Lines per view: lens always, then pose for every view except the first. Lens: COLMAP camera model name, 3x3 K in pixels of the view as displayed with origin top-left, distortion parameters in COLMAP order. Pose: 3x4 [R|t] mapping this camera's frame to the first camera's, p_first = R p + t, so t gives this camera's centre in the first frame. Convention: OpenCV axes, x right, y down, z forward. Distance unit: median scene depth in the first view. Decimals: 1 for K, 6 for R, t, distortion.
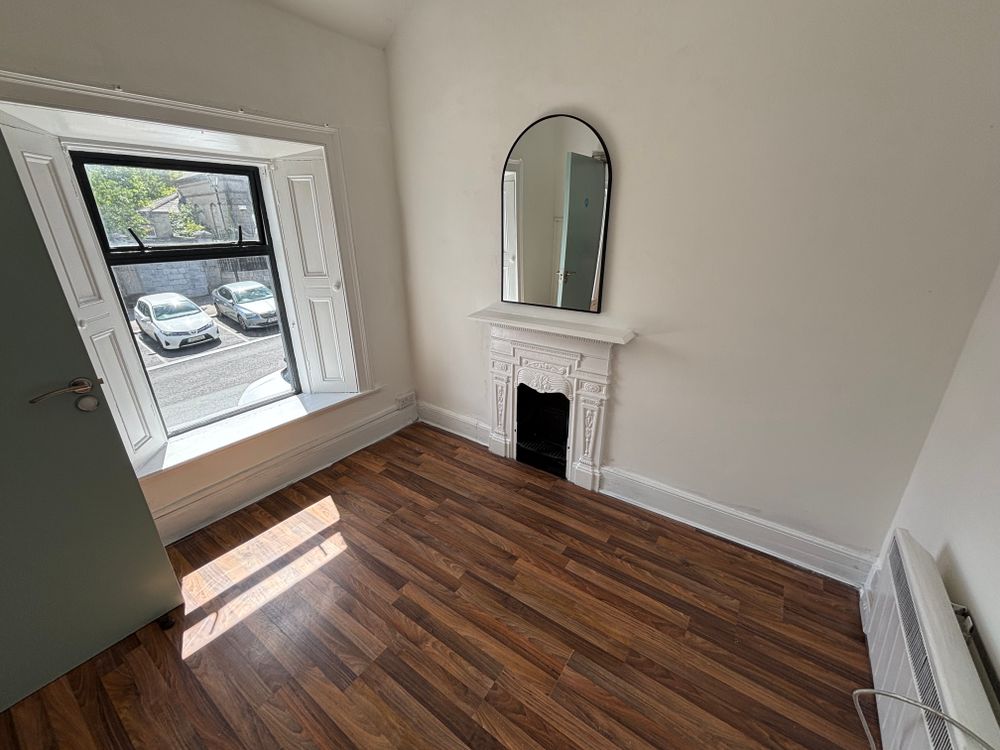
lens RADIAL K [[405.4, 0, 505.3], [0, 405.4, 372.1], [0, 0, 1]] dist [0.001834, 0.000399]
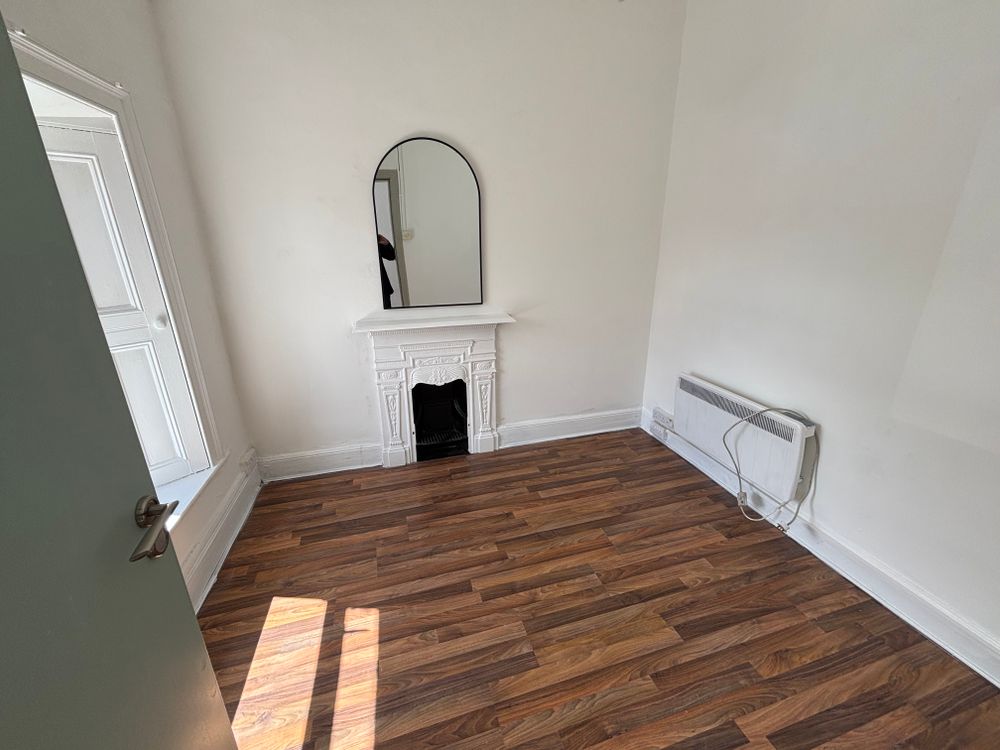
lens RADIAL K [[398.8, 0, 497.5], [0, 398.8, 372.7], [0, 0, 1]] dist [0.001225, -0.000180]
pose [[0.632742, -0.258142, 0.730068, -0.641517], [0.284029, 0.954457, 0.091318, -0.039246], [-0.720392, 0.149580, 0.677245, 0.165942]]
